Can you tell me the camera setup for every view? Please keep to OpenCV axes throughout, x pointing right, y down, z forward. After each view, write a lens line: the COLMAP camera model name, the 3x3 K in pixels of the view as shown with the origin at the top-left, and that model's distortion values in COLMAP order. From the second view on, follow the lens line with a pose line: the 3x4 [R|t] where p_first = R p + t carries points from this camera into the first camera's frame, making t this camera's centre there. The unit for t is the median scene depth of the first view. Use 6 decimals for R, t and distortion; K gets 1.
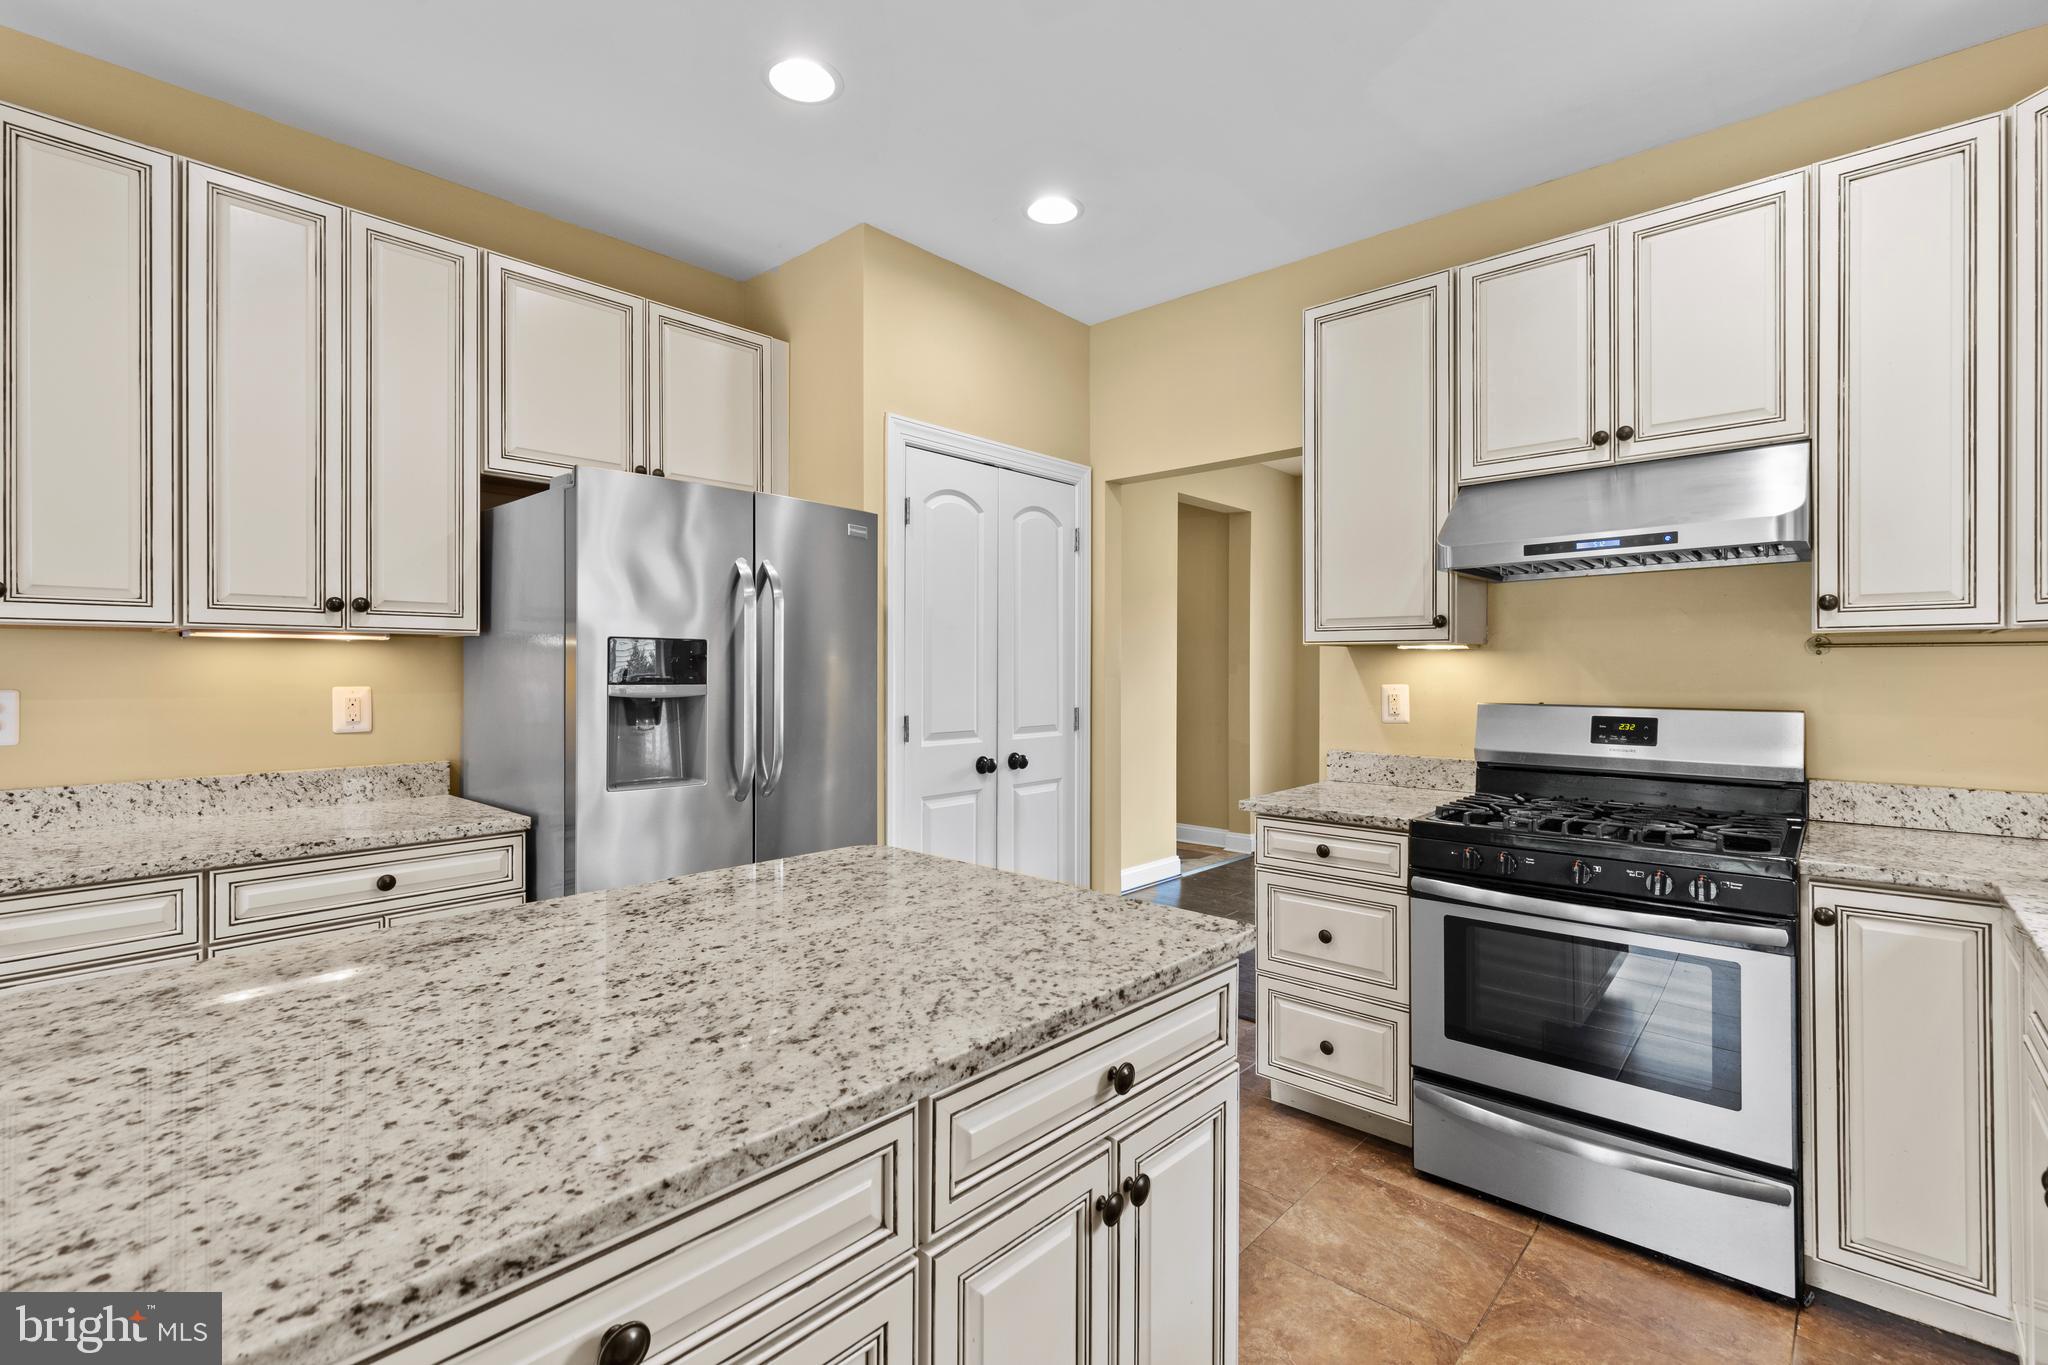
lens RADIAL K [[923.2, 0, 1029.9], [0, 923.2, 668.7], [0, 0, 1]] dist [0.002701, 0.000121]
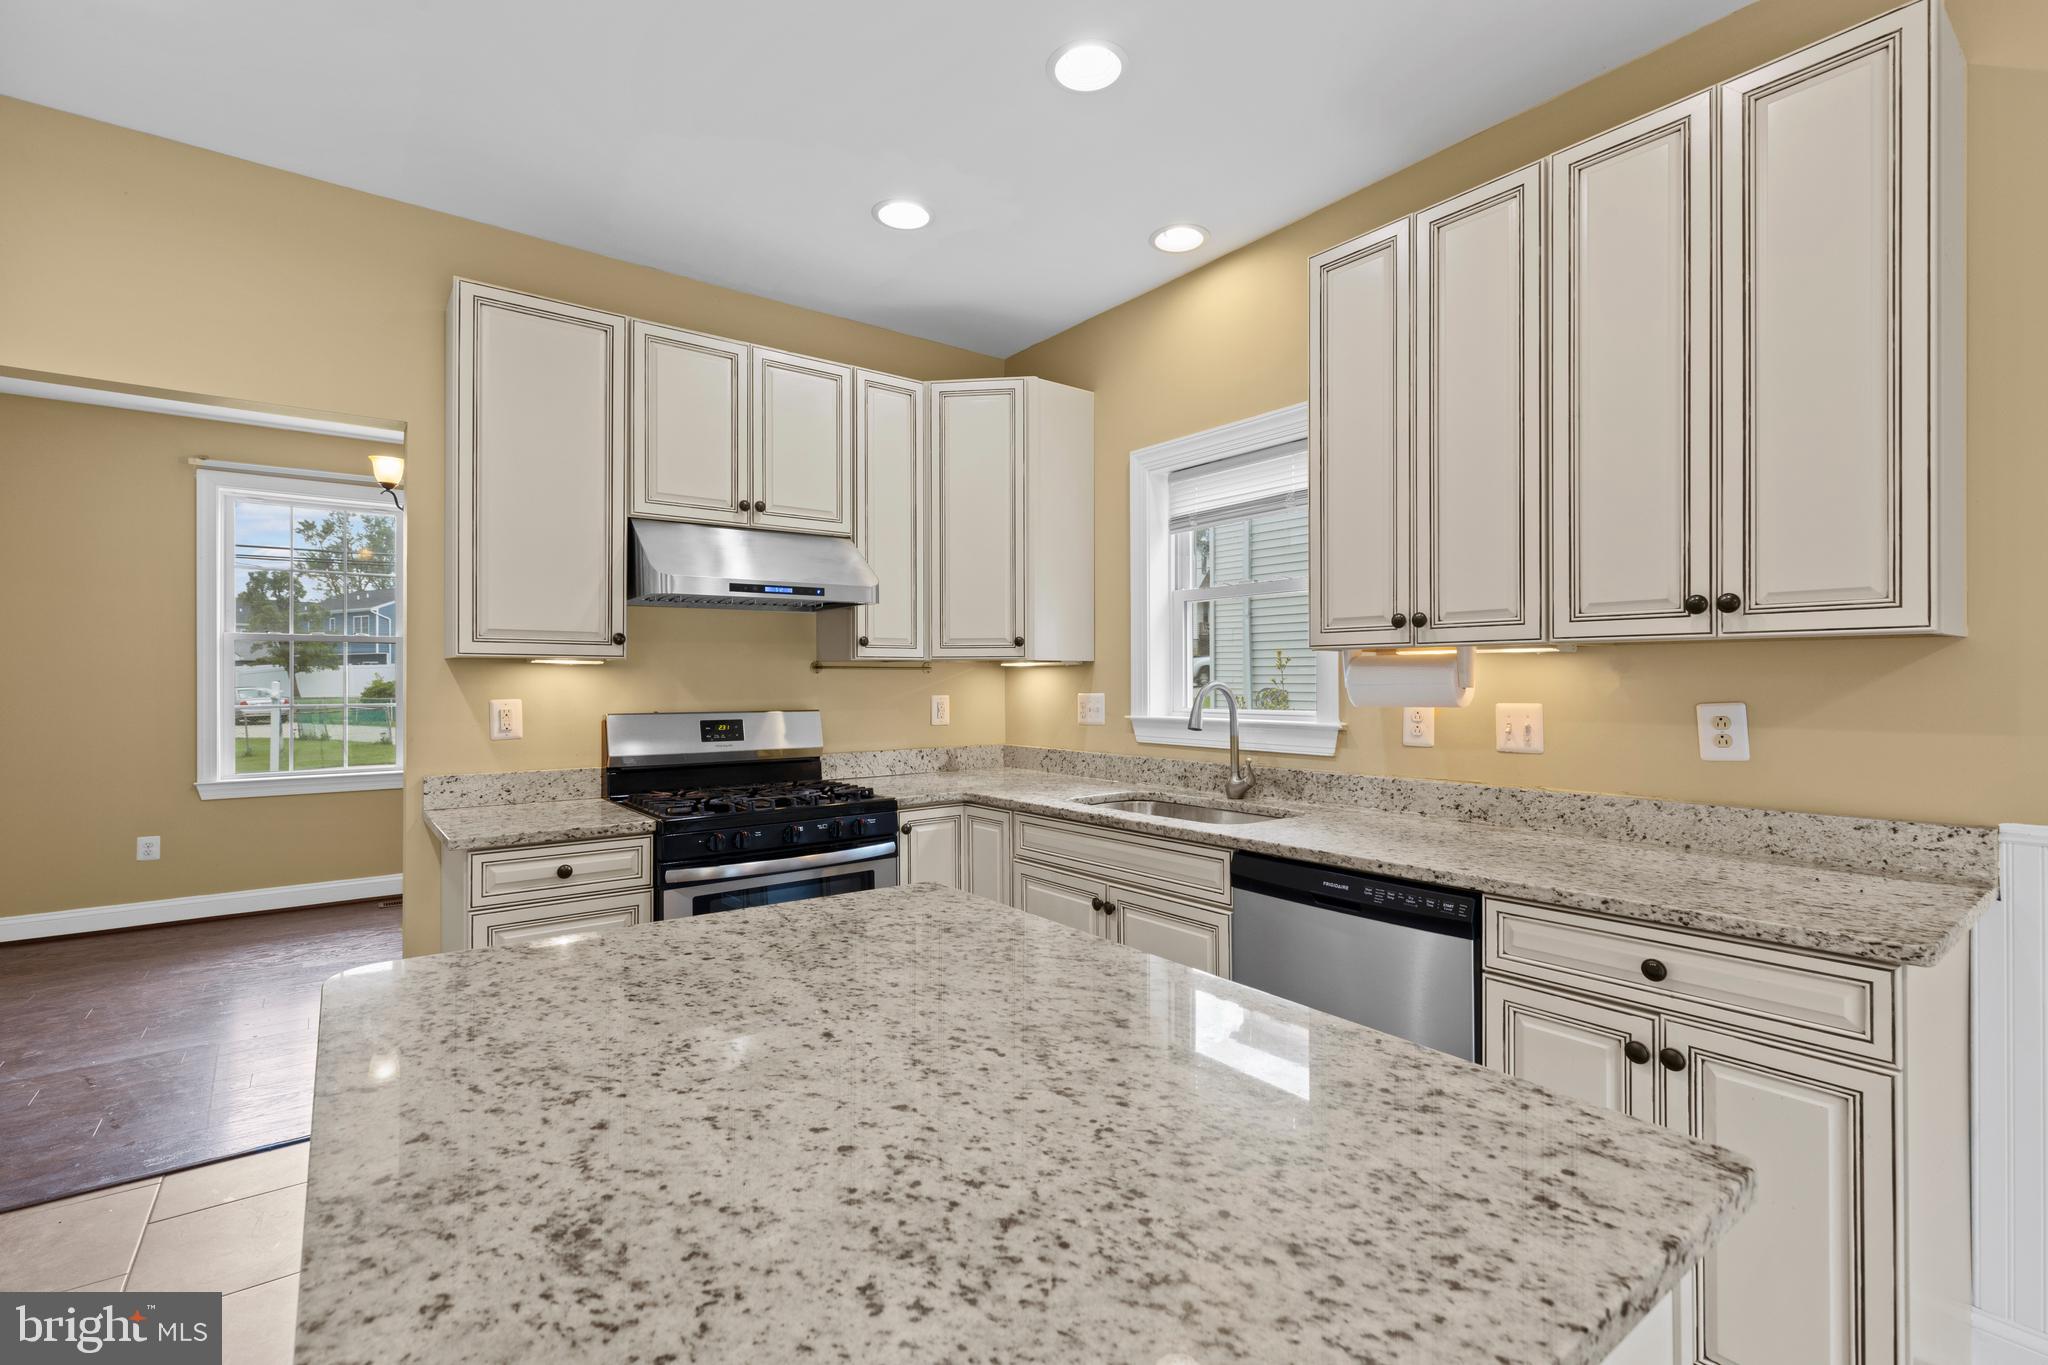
lens RADIAL K [[916.7, 0, 1035.0], [0, 916.7, 679.2], [0, 0, 1]] dist [0.004647, -0.000360]
pose [[0.178919, 0.001496, 0.983863, -0.710363], [0.003037, 0.999993, -0.002072, -0.000871], [-0.983859, 0.003359, 0.178913, 0.448748]]
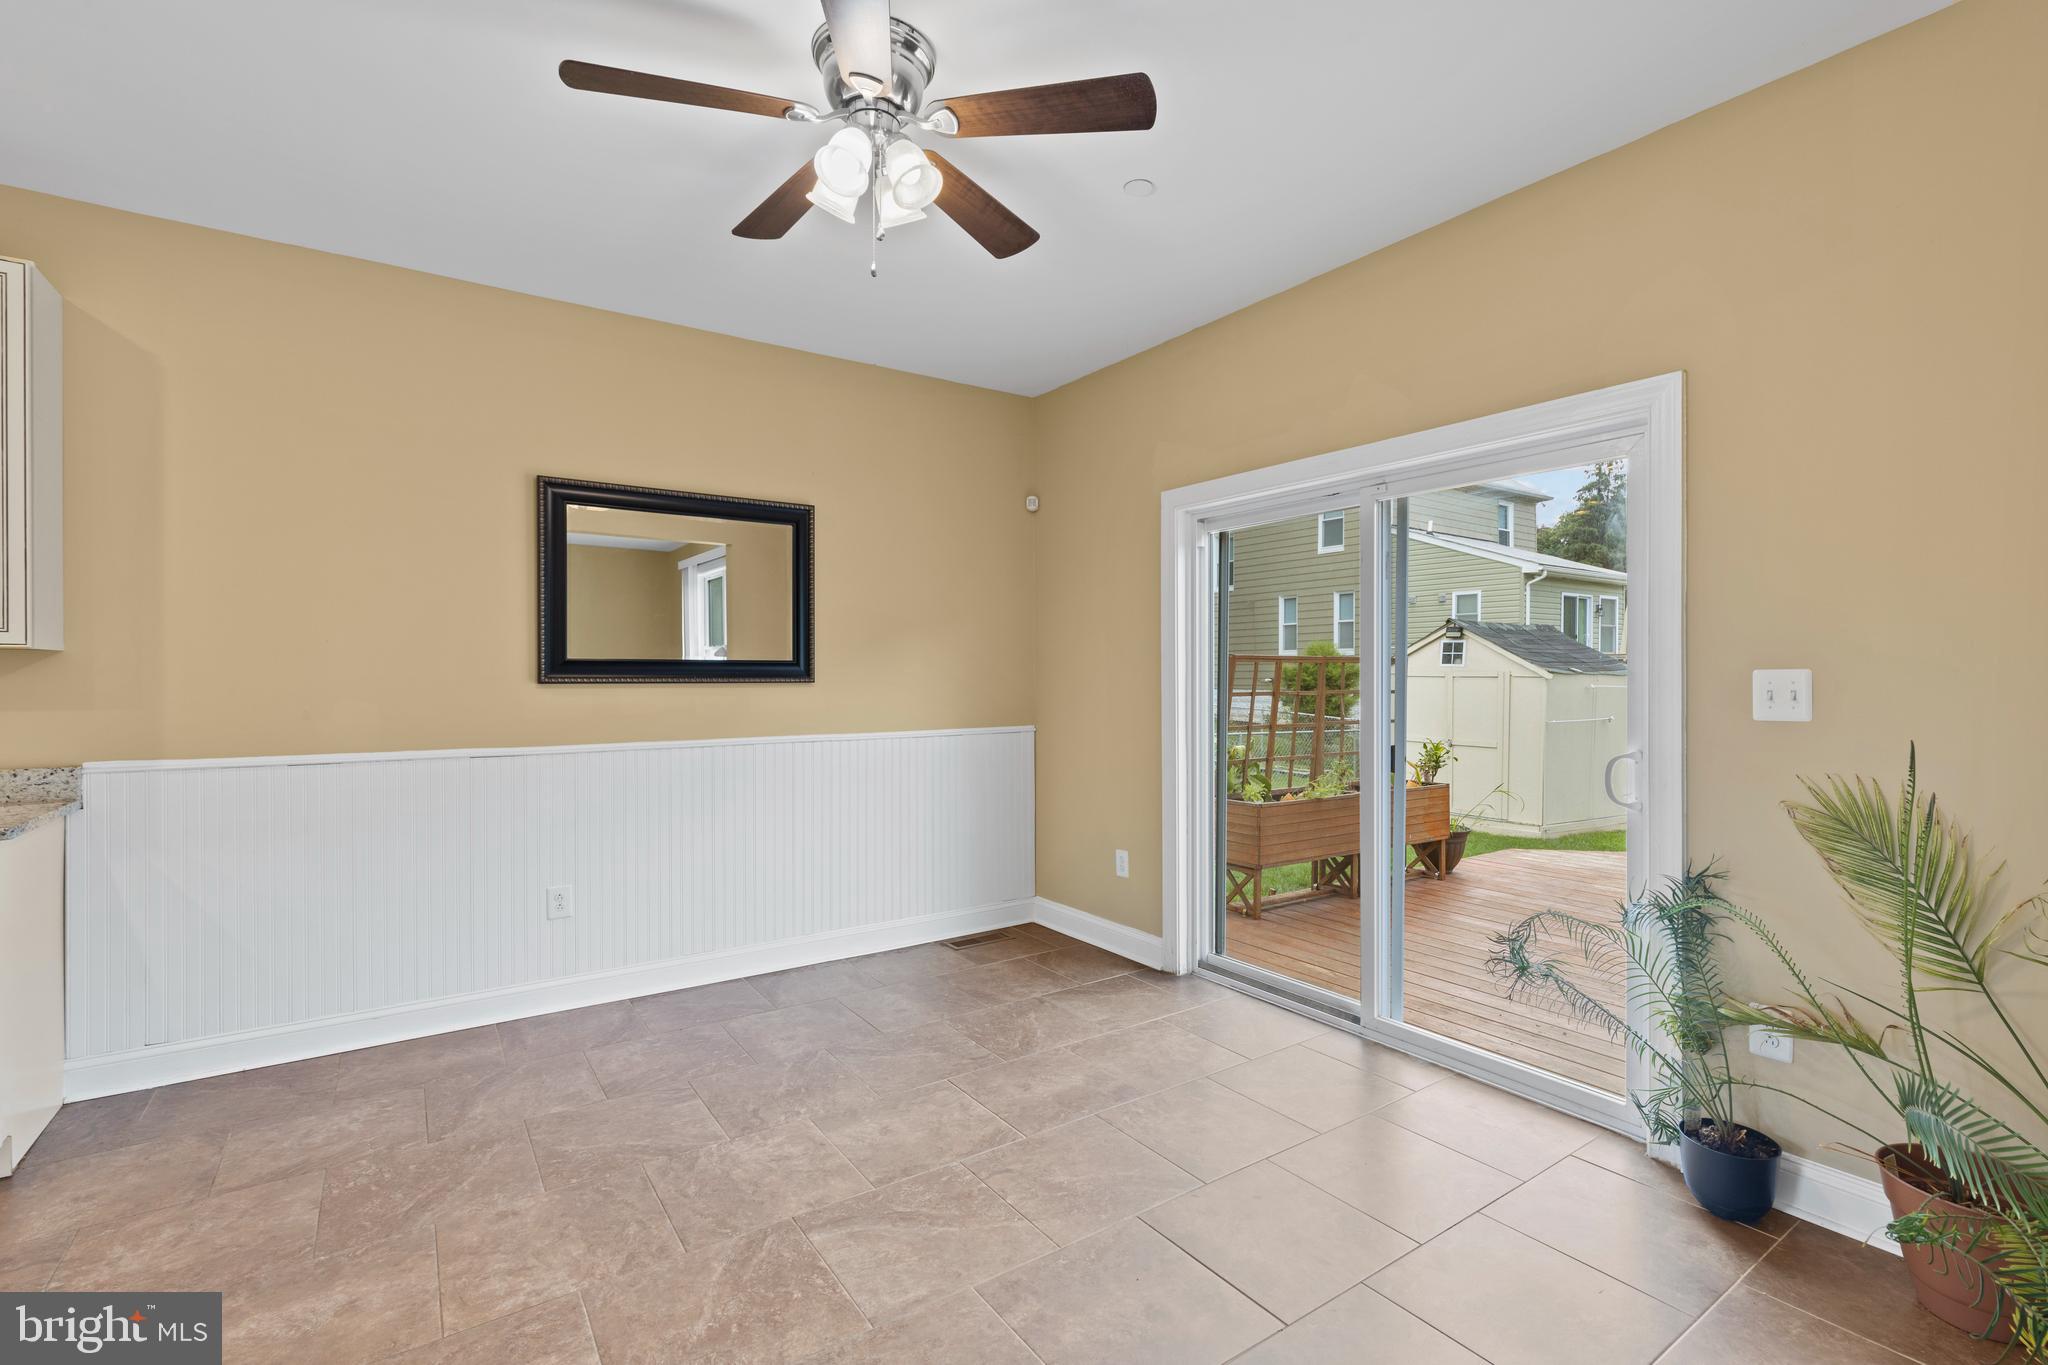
lens RADIAL K [[916.7, 0, 1035.0], [0, 916.7, 679.2], [0, 0, 1]] dist [0.004647, -0.000360]
pose [[-0.973191, -0.001609, 0.229992, -1.499075], [-0.001175, 0.999997, 0.002022, -0.000596], [-0.229994, 0.001697, -0.973190, 0.782484]]
